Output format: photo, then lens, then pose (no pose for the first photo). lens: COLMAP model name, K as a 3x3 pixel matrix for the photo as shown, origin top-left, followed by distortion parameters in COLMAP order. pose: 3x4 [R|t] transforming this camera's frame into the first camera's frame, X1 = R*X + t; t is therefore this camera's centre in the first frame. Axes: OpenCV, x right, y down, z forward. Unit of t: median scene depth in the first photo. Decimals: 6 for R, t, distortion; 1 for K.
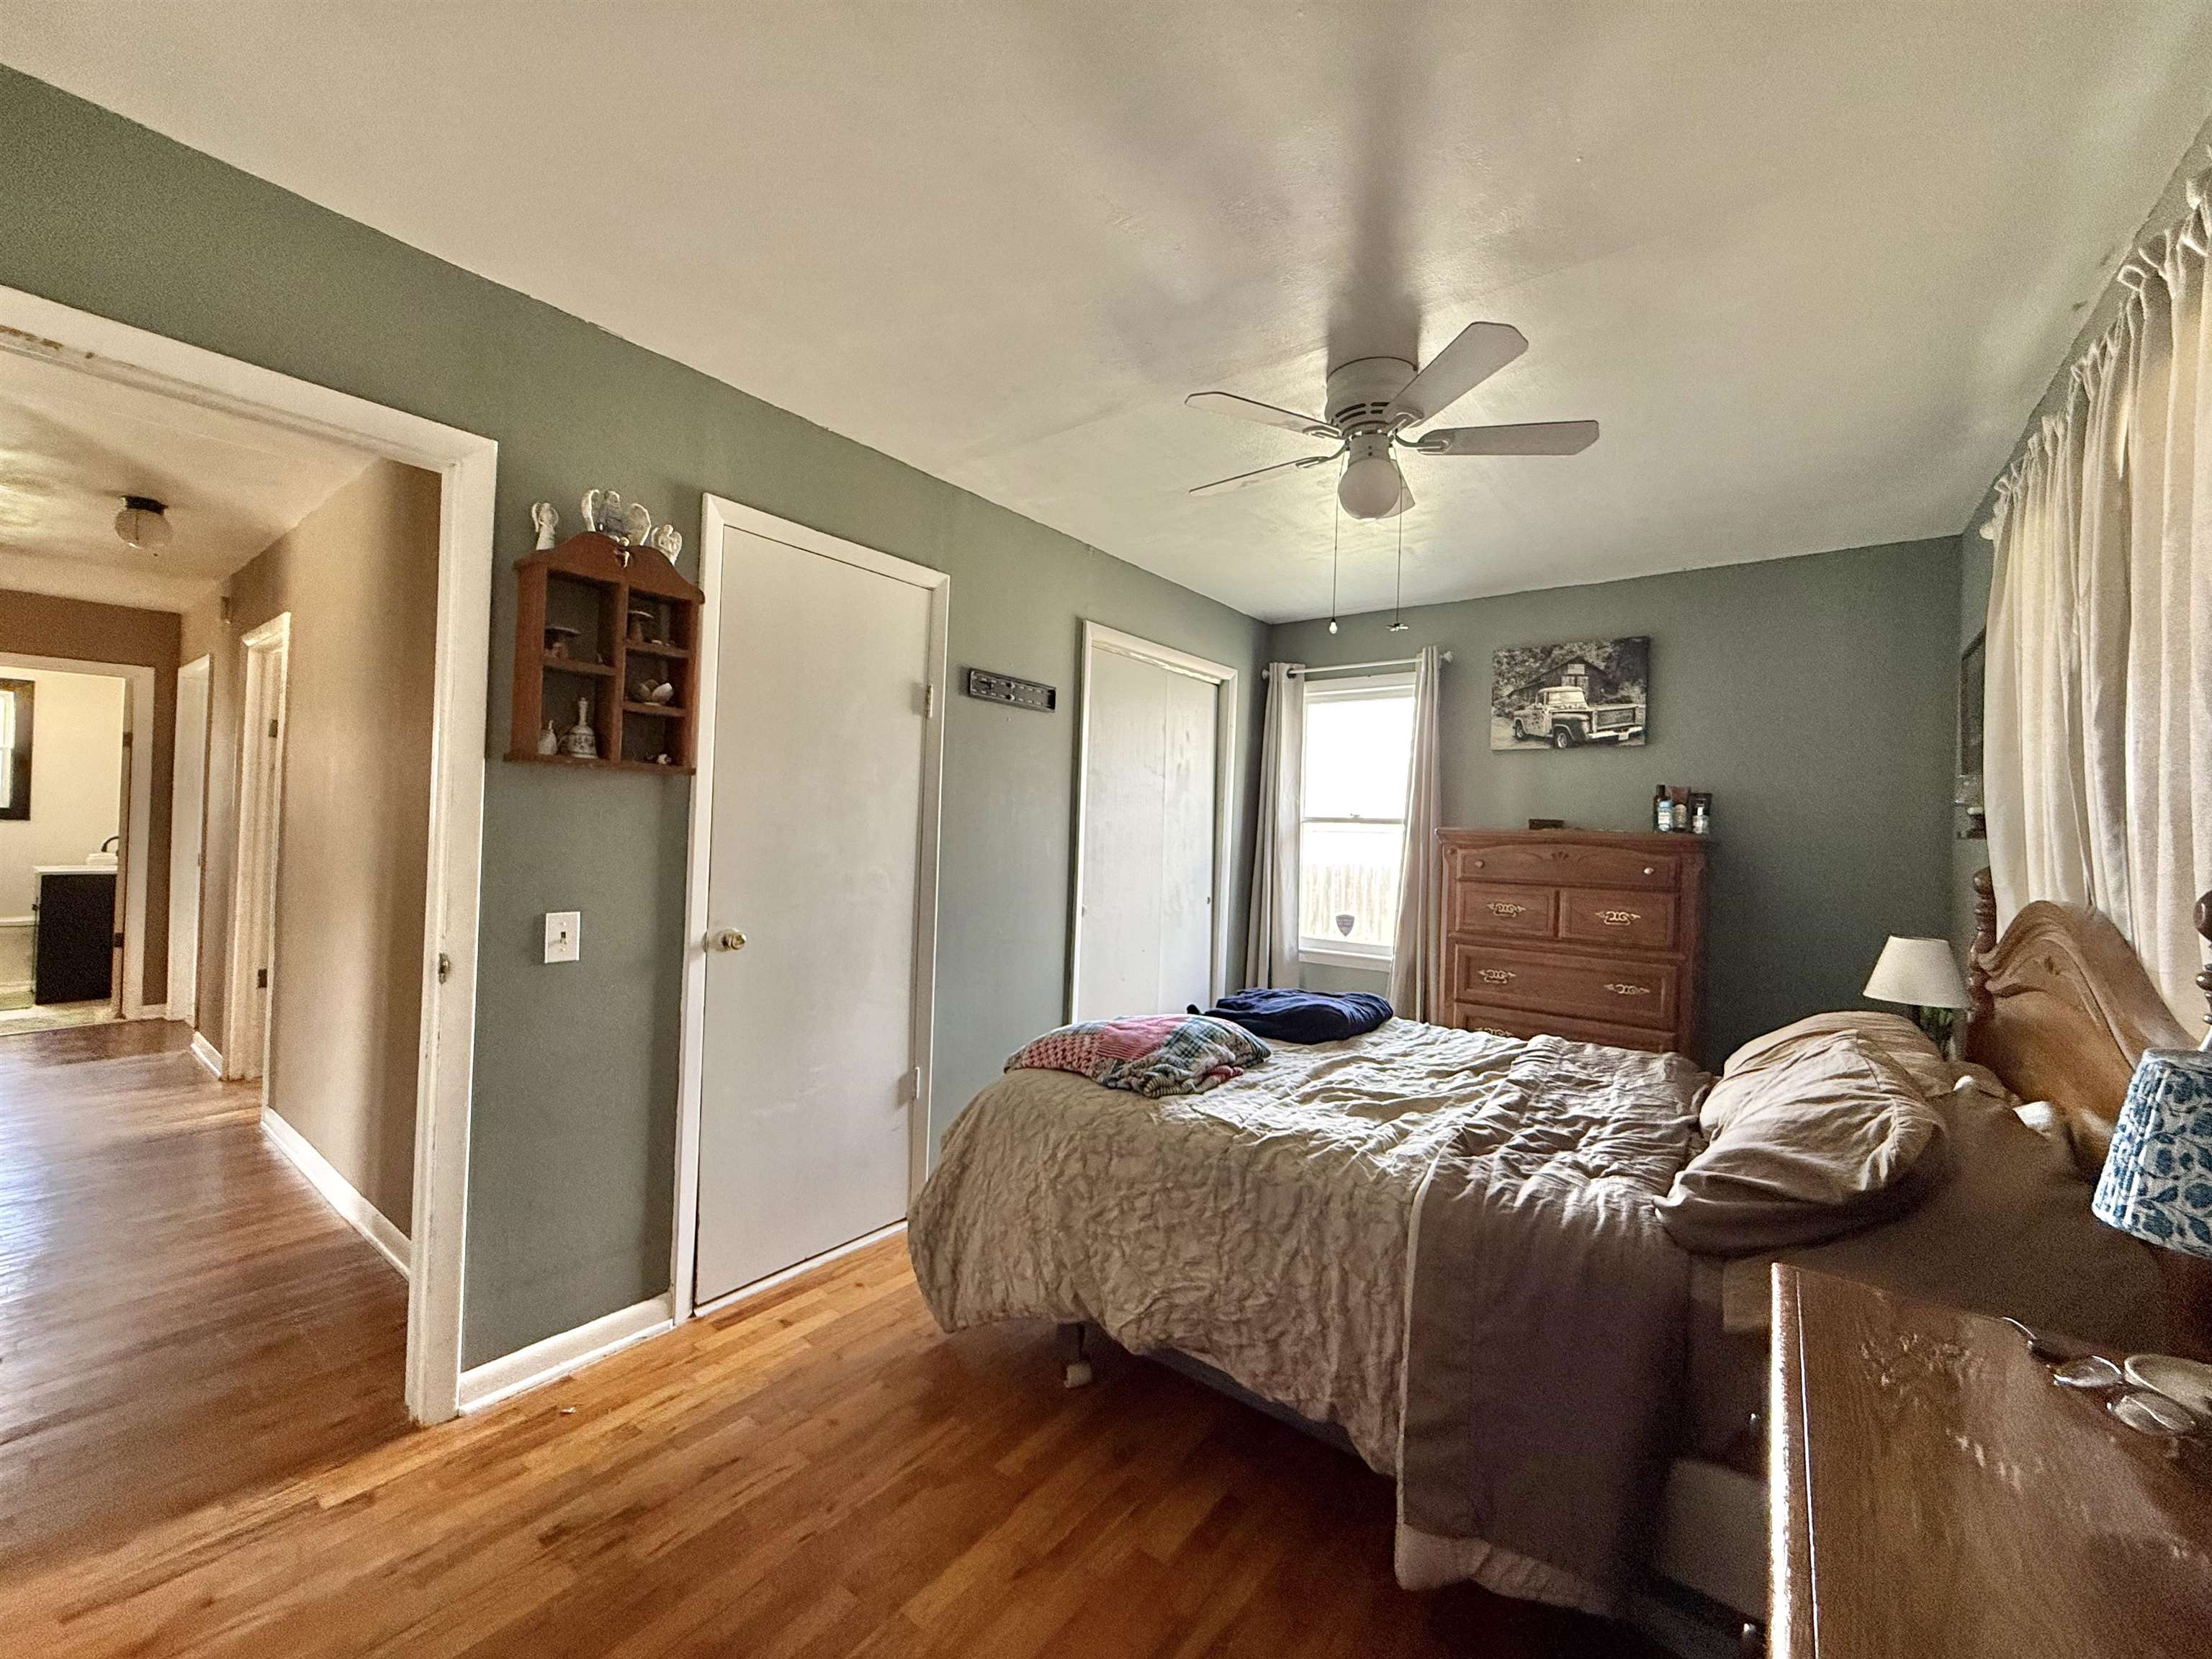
lens RADIAL K [[890.5, 0, 1104.2], [0, 890.5, 831.3], [0, 0, 1]] dist [0.002107, 0.000452]
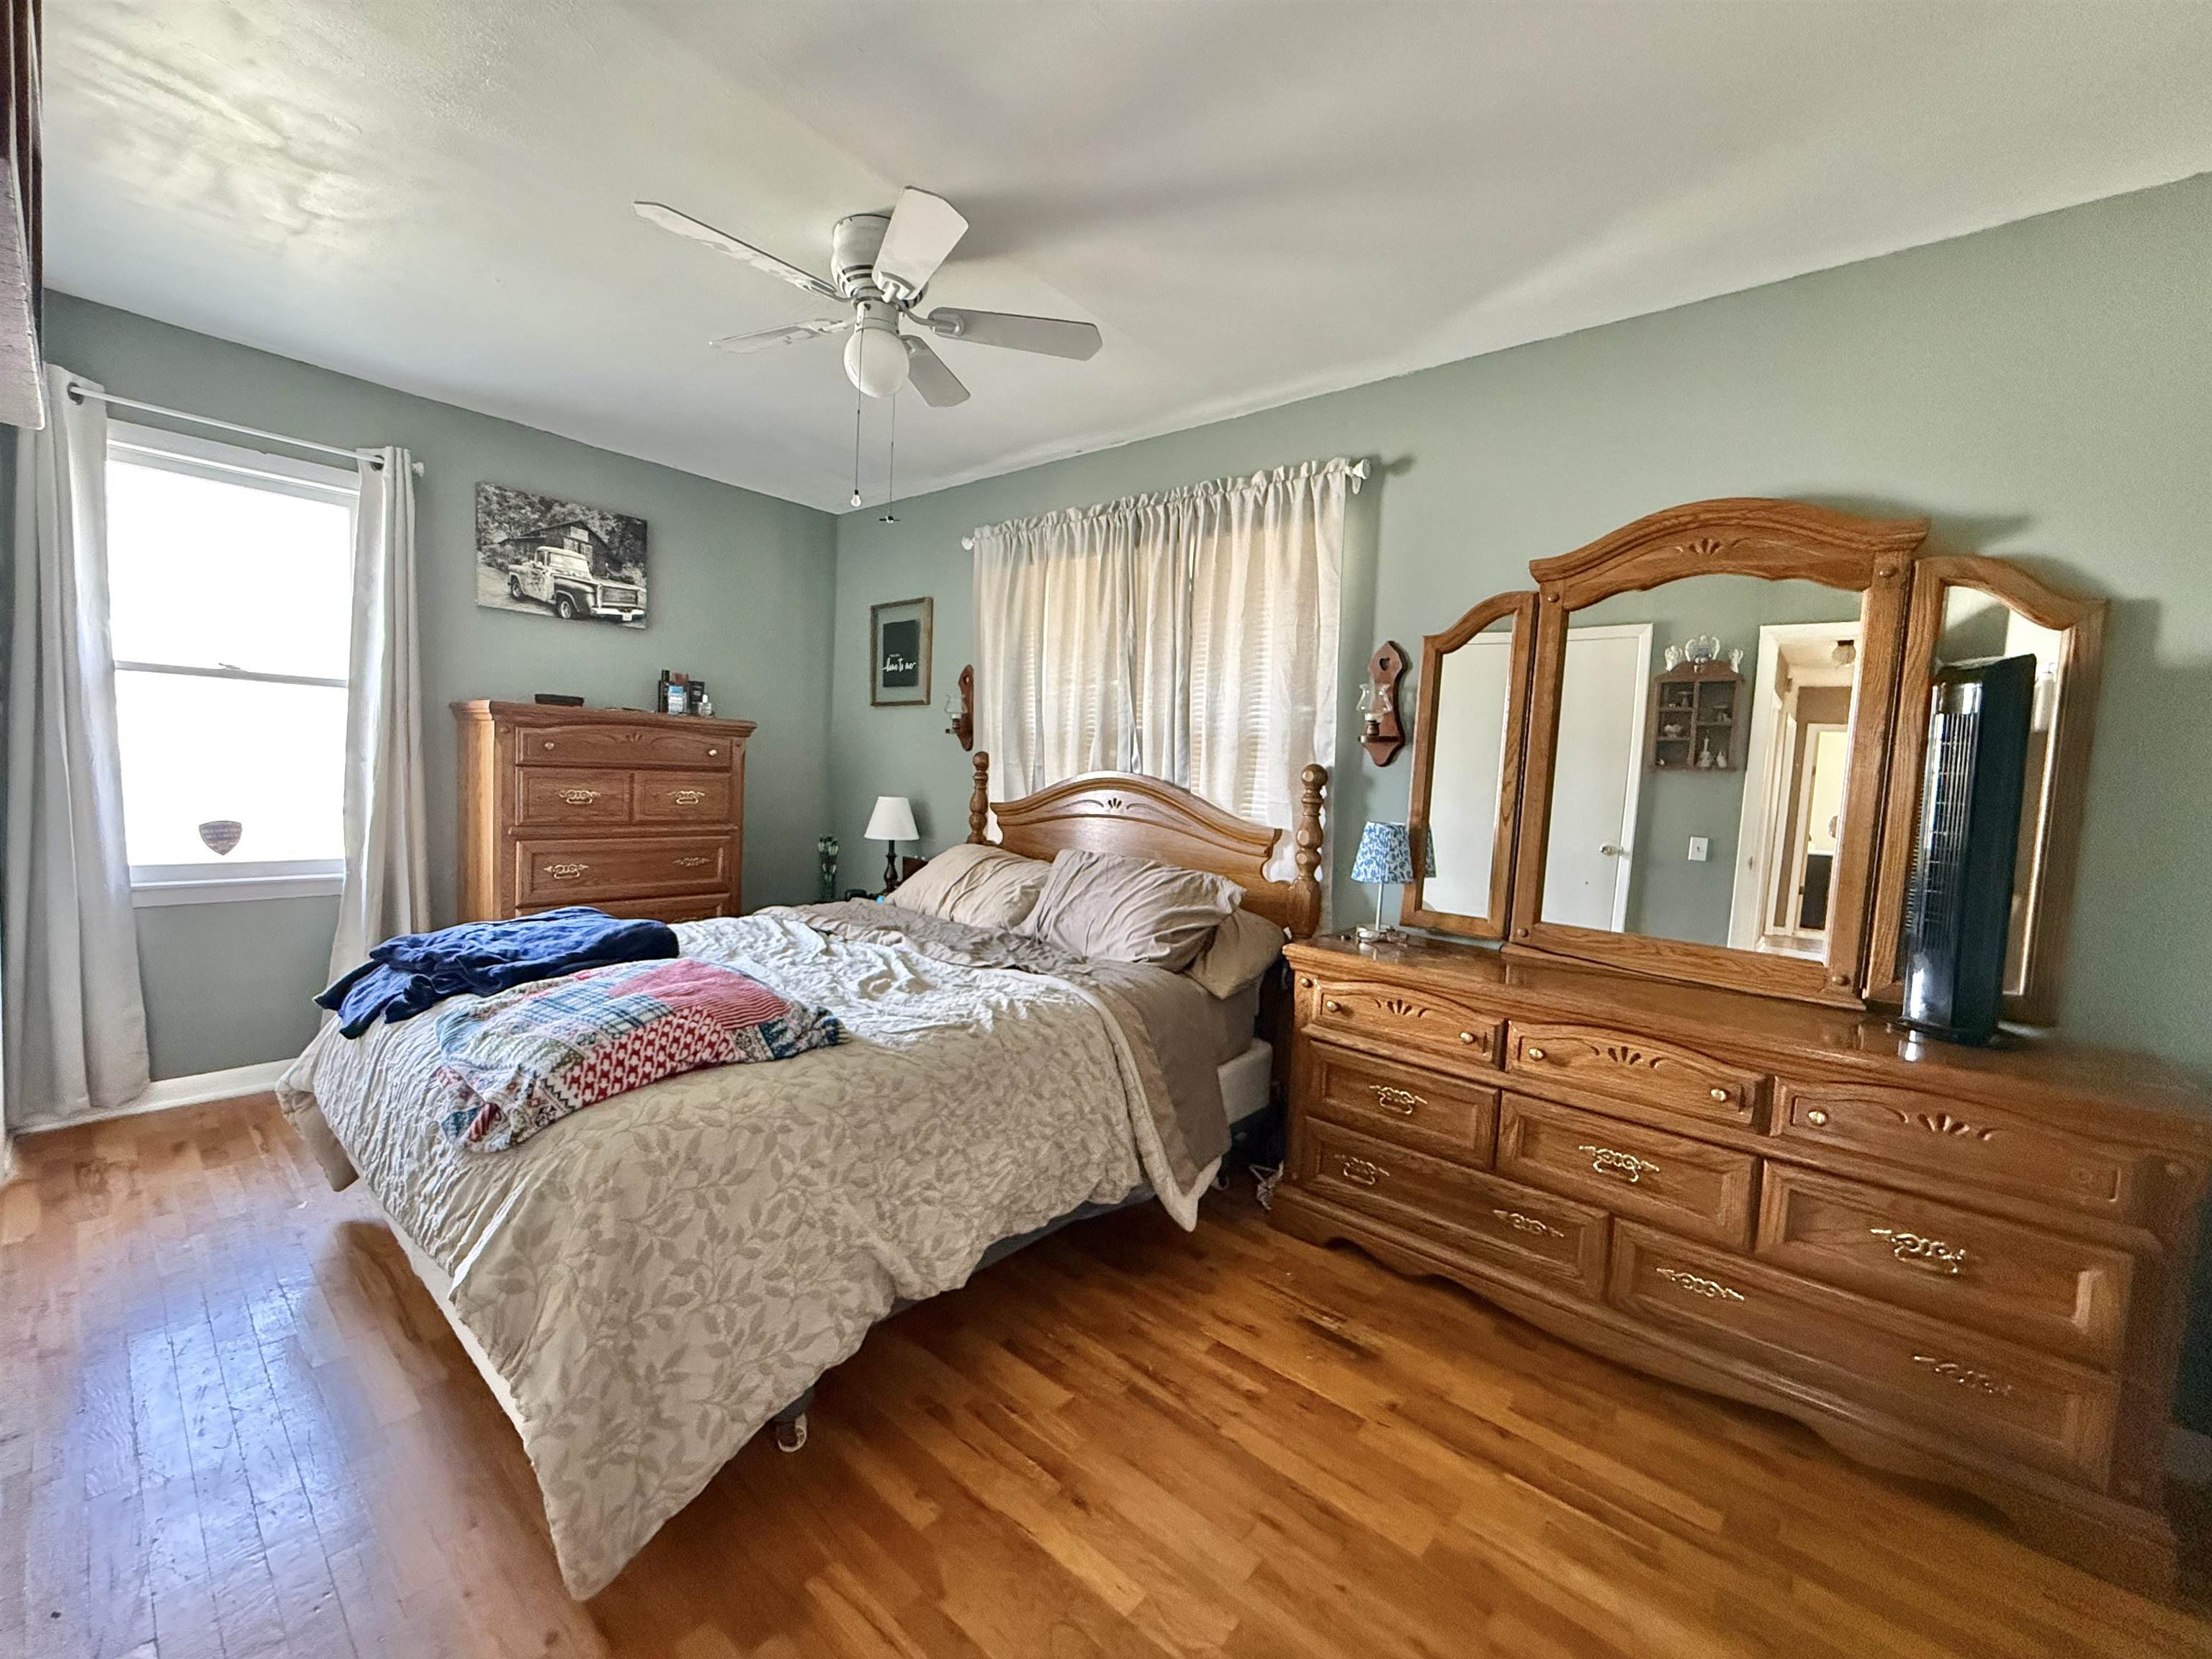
lens RADIAL K [[890.5, 0, 1104.7], [0, 890.5, 825.7], [0, 0, 1]] dist [0.002107, 0.000452]
pose [[0.043088, -0.094730, 0.994570, -0.407538], [-0.050697, 0.994005, 0.096873, 0.002632], [-0.997784, -0.054596, 0.038027, 0.405140]]
